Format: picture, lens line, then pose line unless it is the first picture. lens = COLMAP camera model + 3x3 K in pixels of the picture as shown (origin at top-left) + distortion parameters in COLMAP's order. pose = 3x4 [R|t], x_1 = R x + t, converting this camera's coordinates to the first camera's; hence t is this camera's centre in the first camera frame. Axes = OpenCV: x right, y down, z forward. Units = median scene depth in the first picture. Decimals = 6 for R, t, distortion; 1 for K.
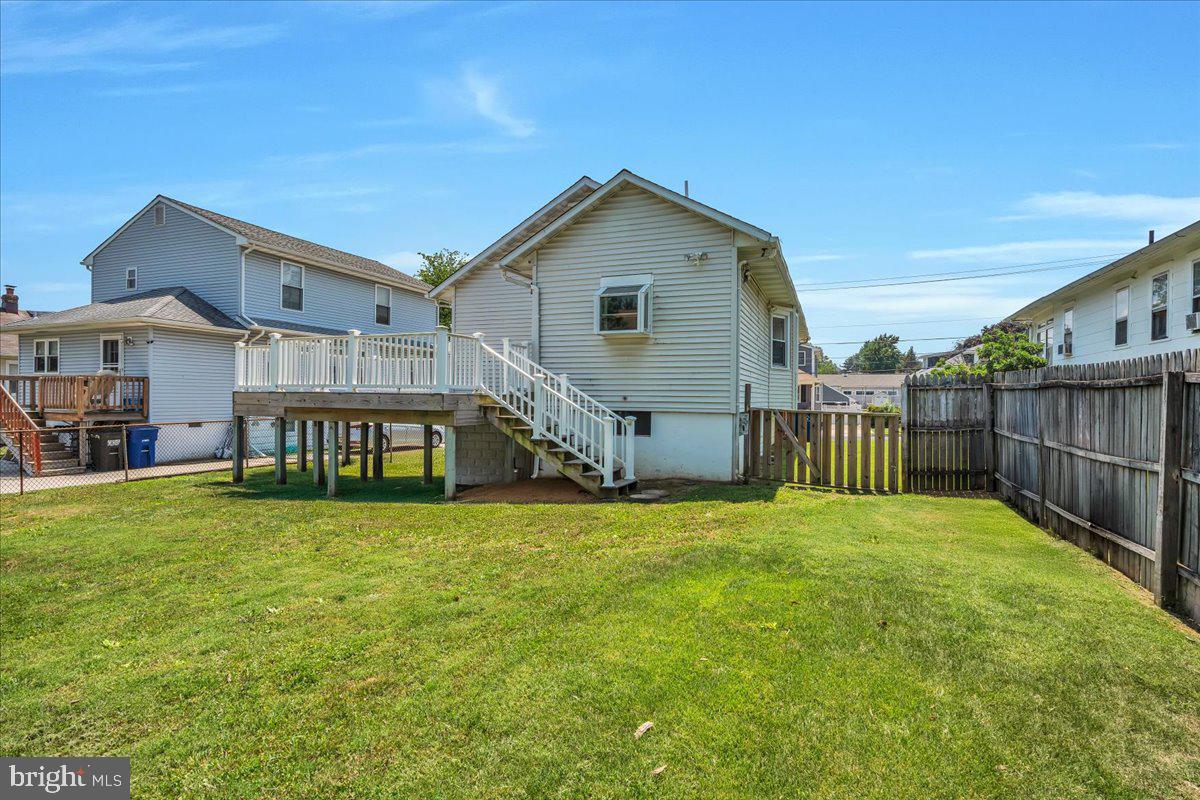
lens RADIAL K [[556.6, 0, 595.8], [0, 556.6, 395.8], [0, 0, 1]] dist [-0.002064, -0.000091]
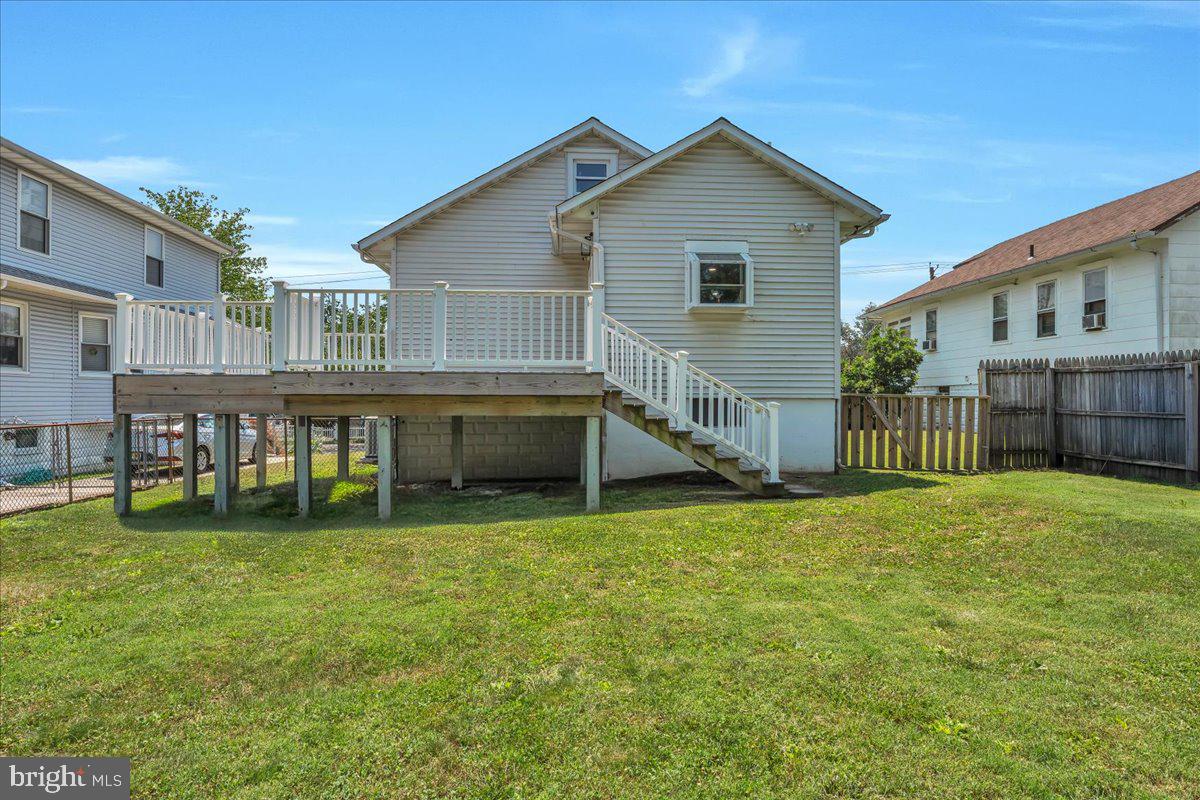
lens RADIAL K [[637.1, 0, 600.0], [0, 637.1, 400.0], [0, 0, 1]] dist [-0.002038, 0.000507]
pose [[0.916243, -0.008408, 0.400534, -0.509169], [0.004929, 0.999941, 0.009714, 0.020024], [-0.400592, -0.006926, 0.916230, 0.164901]]
